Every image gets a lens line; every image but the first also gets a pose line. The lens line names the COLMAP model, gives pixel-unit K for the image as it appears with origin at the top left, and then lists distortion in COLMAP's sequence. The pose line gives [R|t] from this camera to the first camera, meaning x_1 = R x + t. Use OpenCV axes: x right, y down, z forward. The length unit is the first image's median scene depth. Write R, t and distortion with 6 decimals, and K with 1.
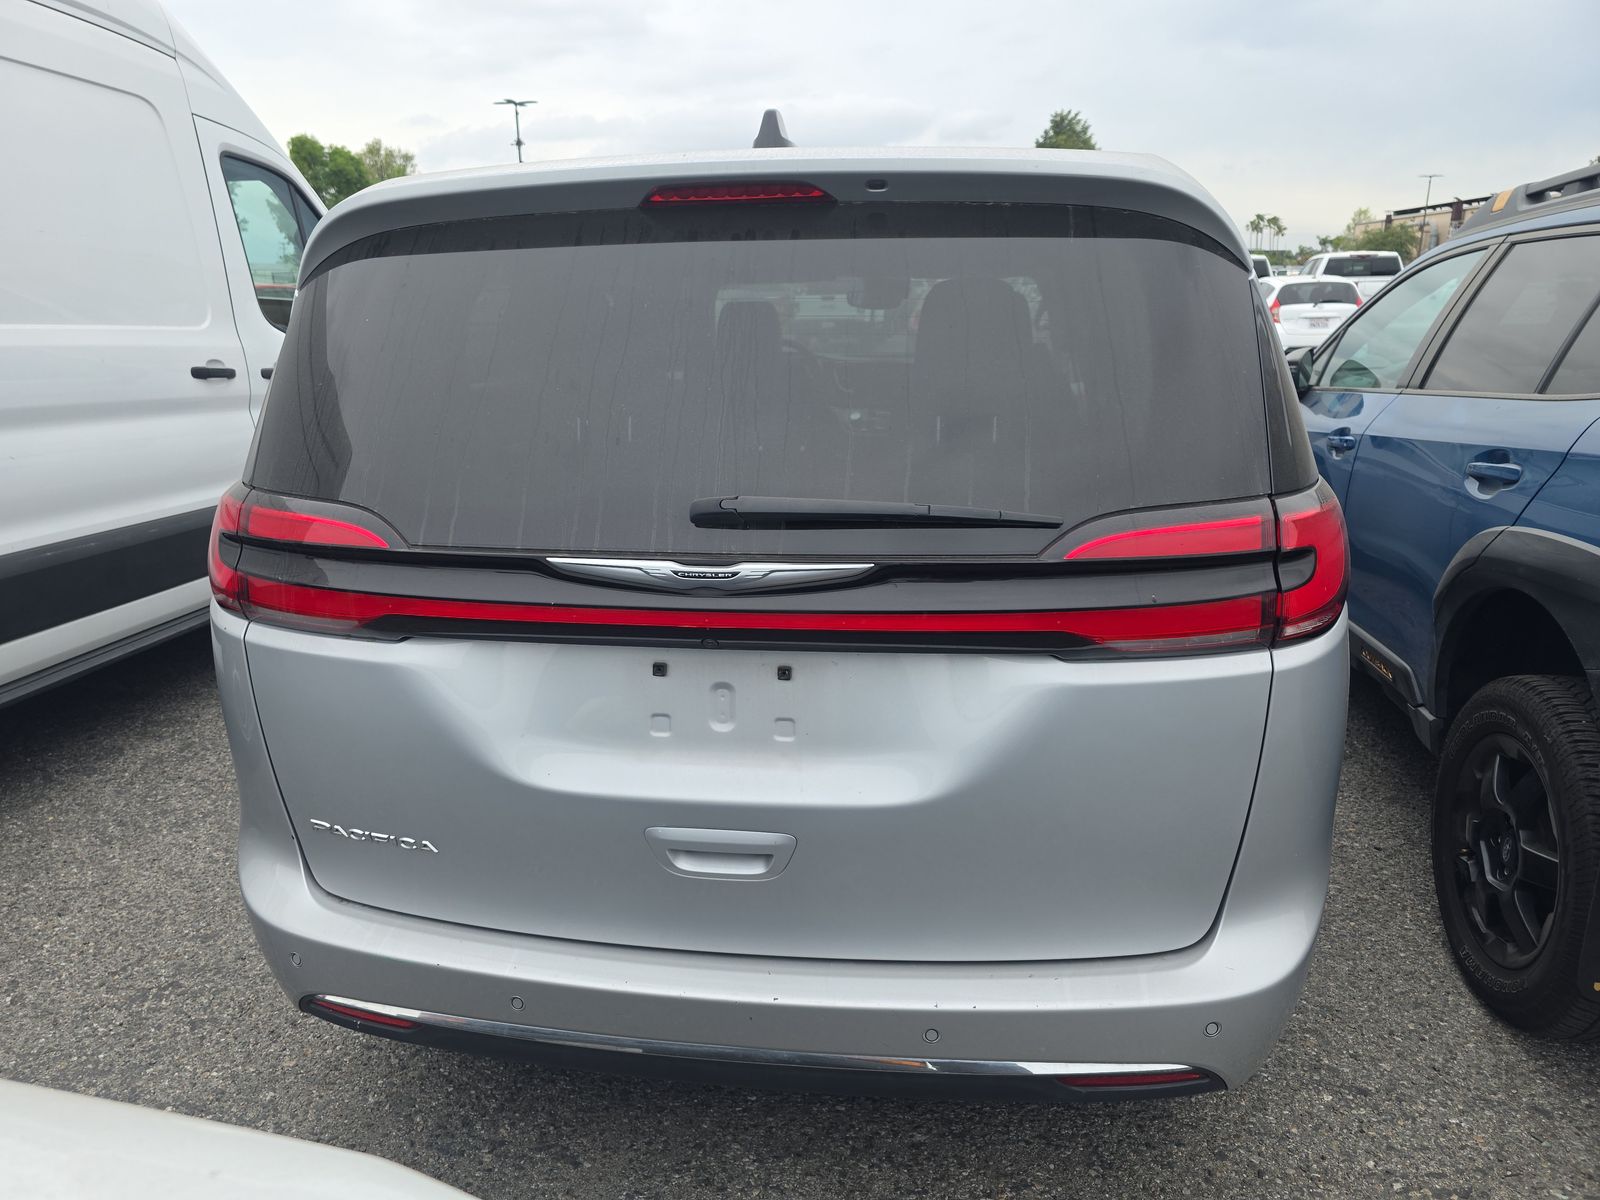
lens RADIAL K [[1109.0, 0, 787.8], [0, 1109.0, 612.4], [0, 0, 1]] dist [0.027024, -0.018210]
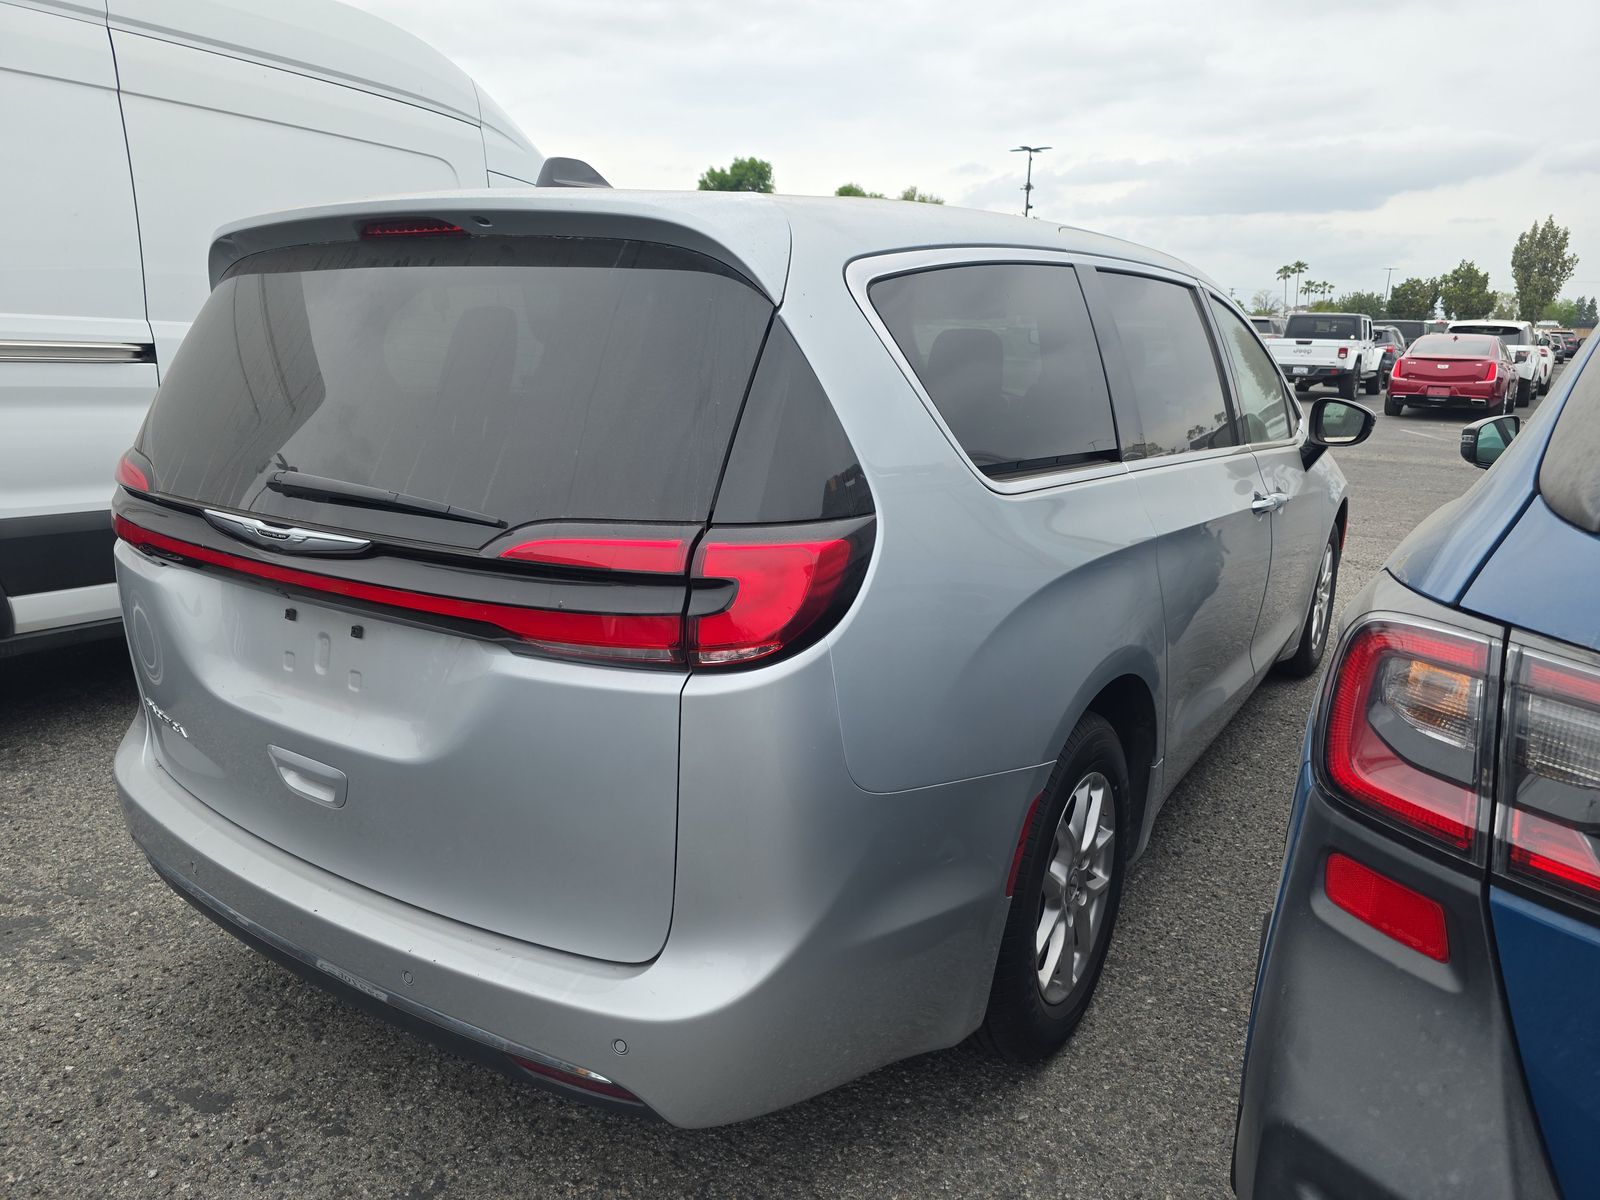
lens RADIAL K [[1109.0, 0, 792.6], [0, 1109.0, 584.2], [0, 0, 1]] dist [0.027024, -0.018210]
pose [[0.902034, 0.130526, -0.411458, 0.927287], [-0.153427, 0.987893, -0.022969, -0.038799], [0.403478, 0.083848, 0.911139, 0.122222]]
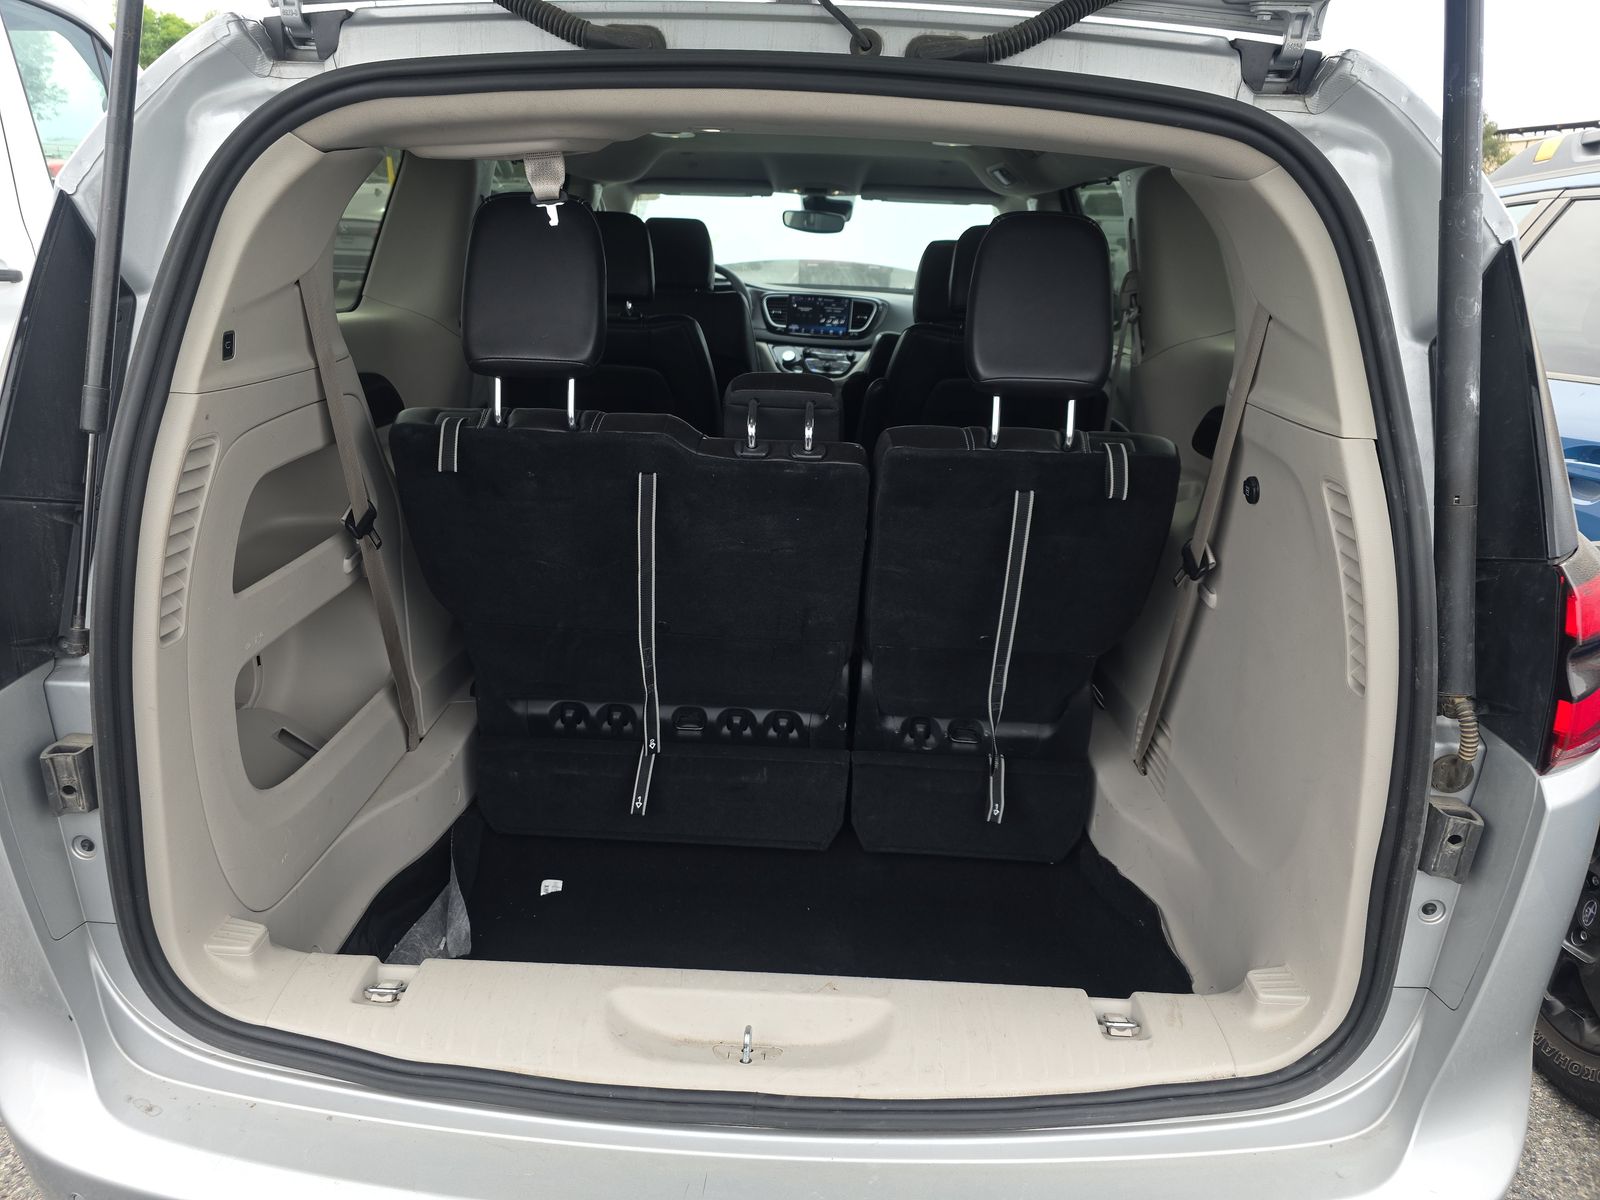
lens RADIAL K [[1109.0, 0, 799.3], [0, 1109.0, 598.9], [0, 0, 1]] dist [0.027024, -0.018210]
pose [[0.992305, 0.009827, 0.123428, -0.046631], [-0.017134, 0.998154, 0.058275, -0.044563], [-0.122627, -0.059941, 0.990641, 0.143497]]
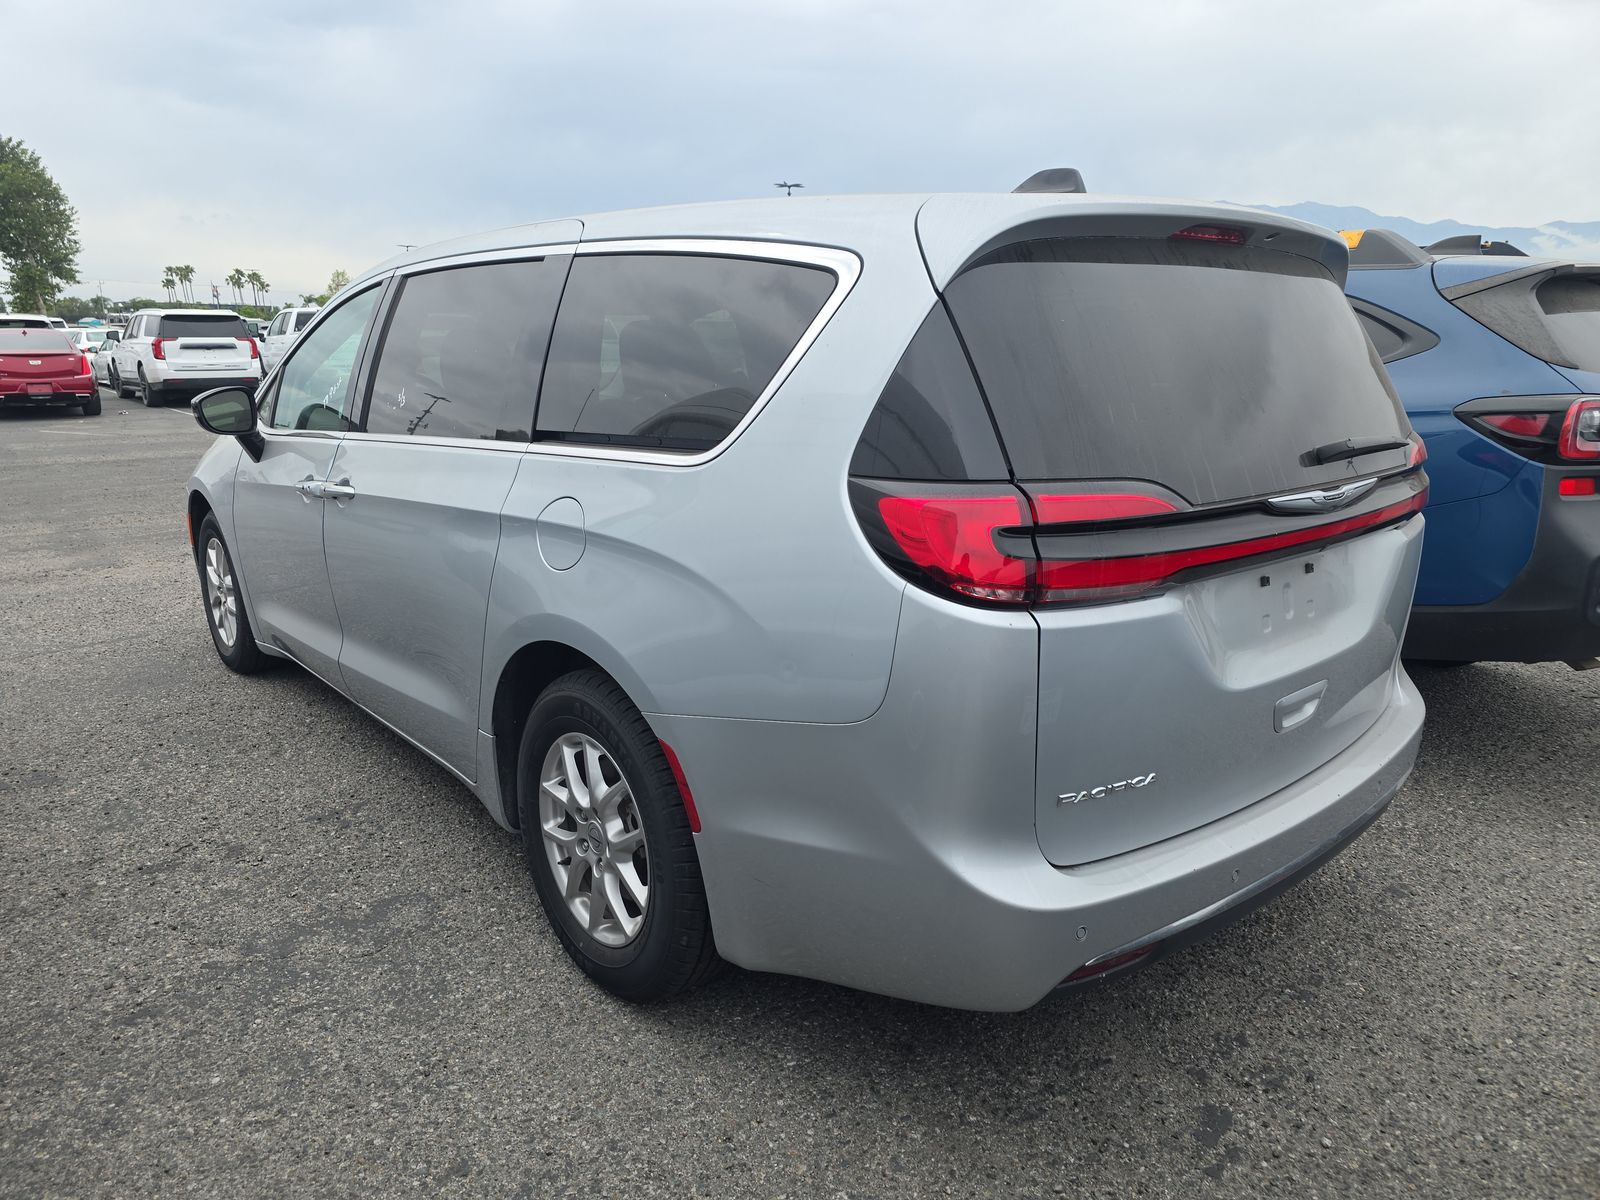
lens RADIAL K [[1109.0, 0, 798.5], [0, 1109.0, 601.3], [0, 0, 1]] dist [0.027024, -0.018210]
pose [[0.649941, -0.164234, 0.742027, -1.576926], [0.206370, 0.977824, 0.035664, -0.093780], [-0.731429, 0.129953, 0.669420, 0.558490]]
